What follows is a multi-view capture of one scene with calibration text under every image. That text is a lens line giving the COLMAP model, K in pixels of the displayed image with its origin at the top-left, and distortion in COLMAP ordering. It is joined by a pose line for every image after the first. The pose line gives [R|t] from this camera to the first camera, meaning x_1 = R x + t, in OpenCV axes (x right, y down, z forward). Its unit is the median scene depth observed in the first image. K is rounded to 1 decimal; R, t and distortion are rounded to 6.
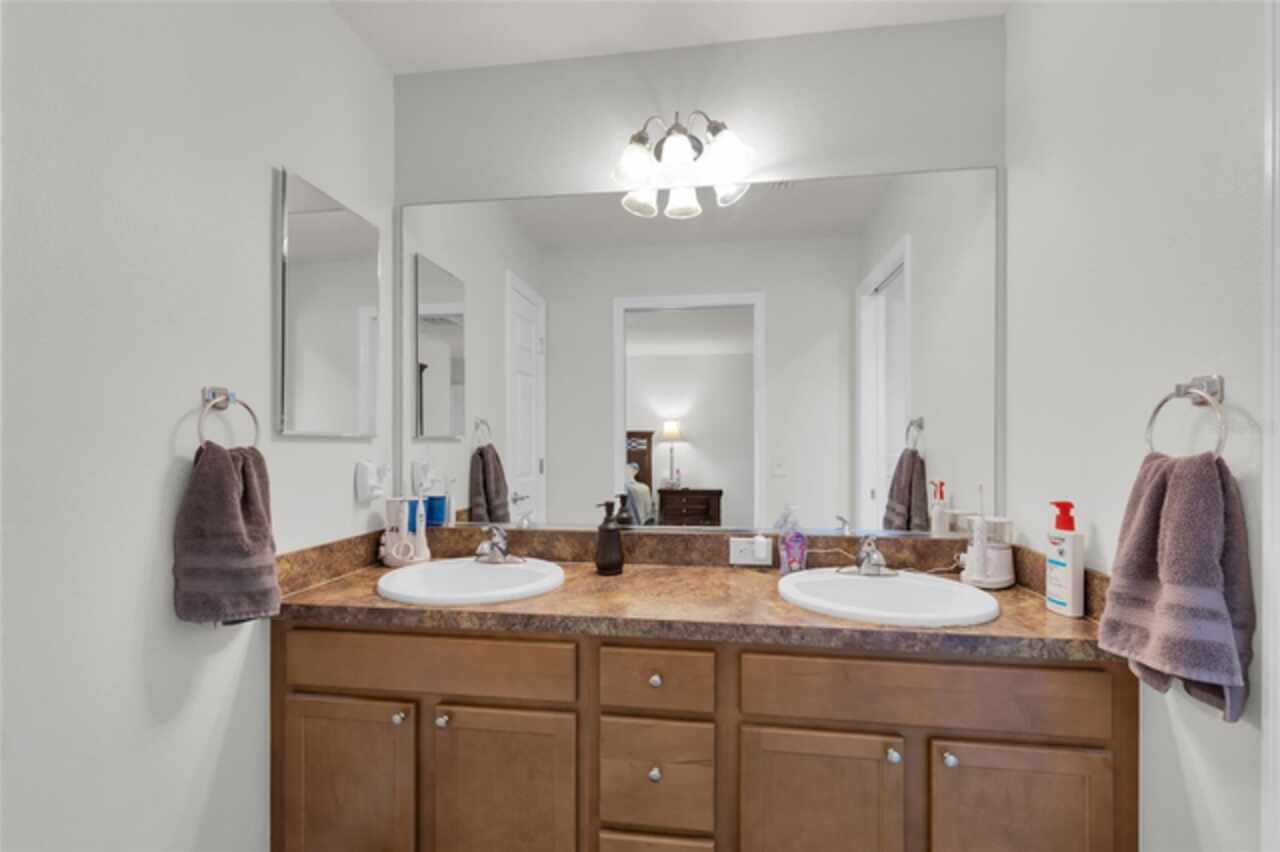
lens RADIAL K [[579.9, 0, 632.6], [0, 579.9, 444.0], [0, 0, 1]] dist [0.000728, 0.000452]
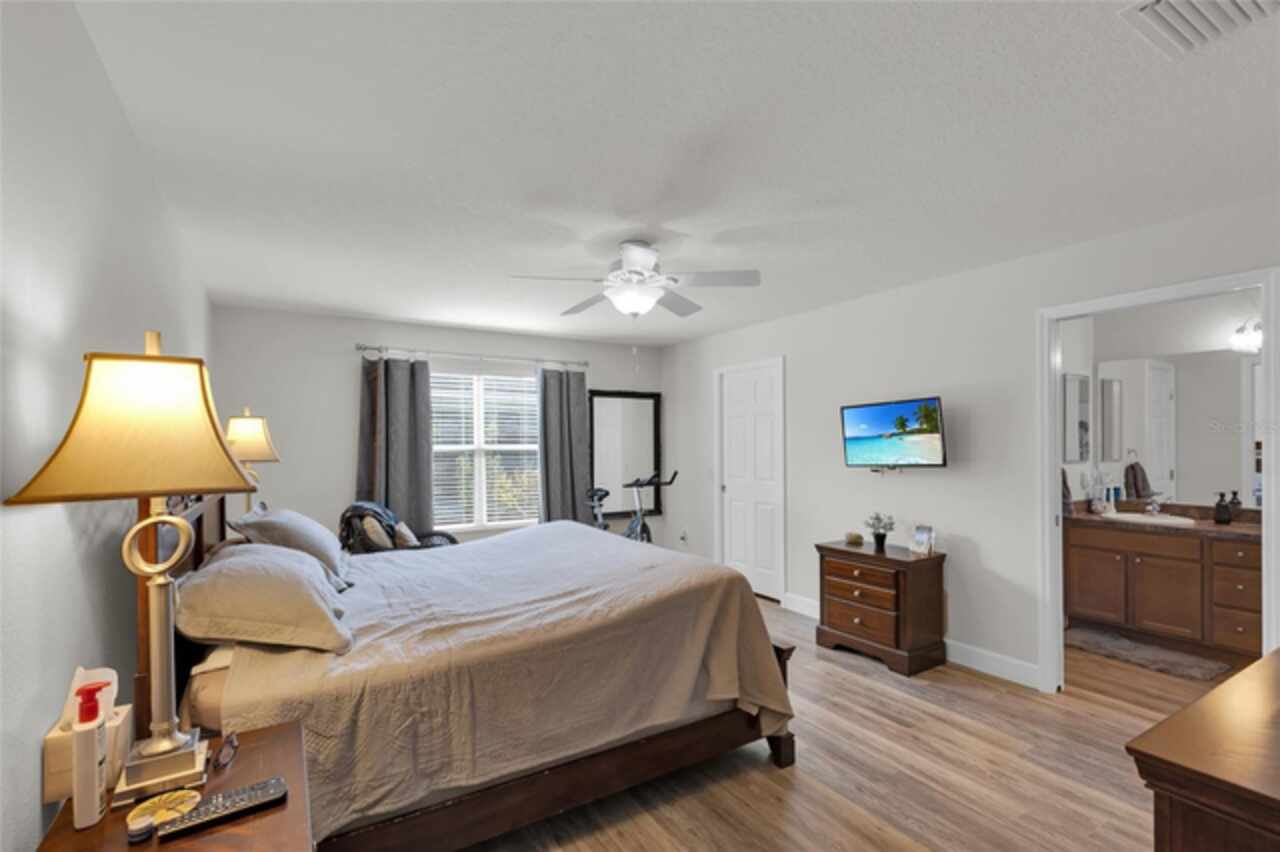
lens RADIAL K [[579.9, 0, 632.6], [0, 579.9, 444.0], [0, 0, 1]] dist [0.000728, 0.000452]
pose [[0.636401, -0.003901, -0.771349, 0.230699], [0.007000, 0.999975, 0.000719, -0.101720], [0.771327, -0.005857, 0.636412, -2.086227]]
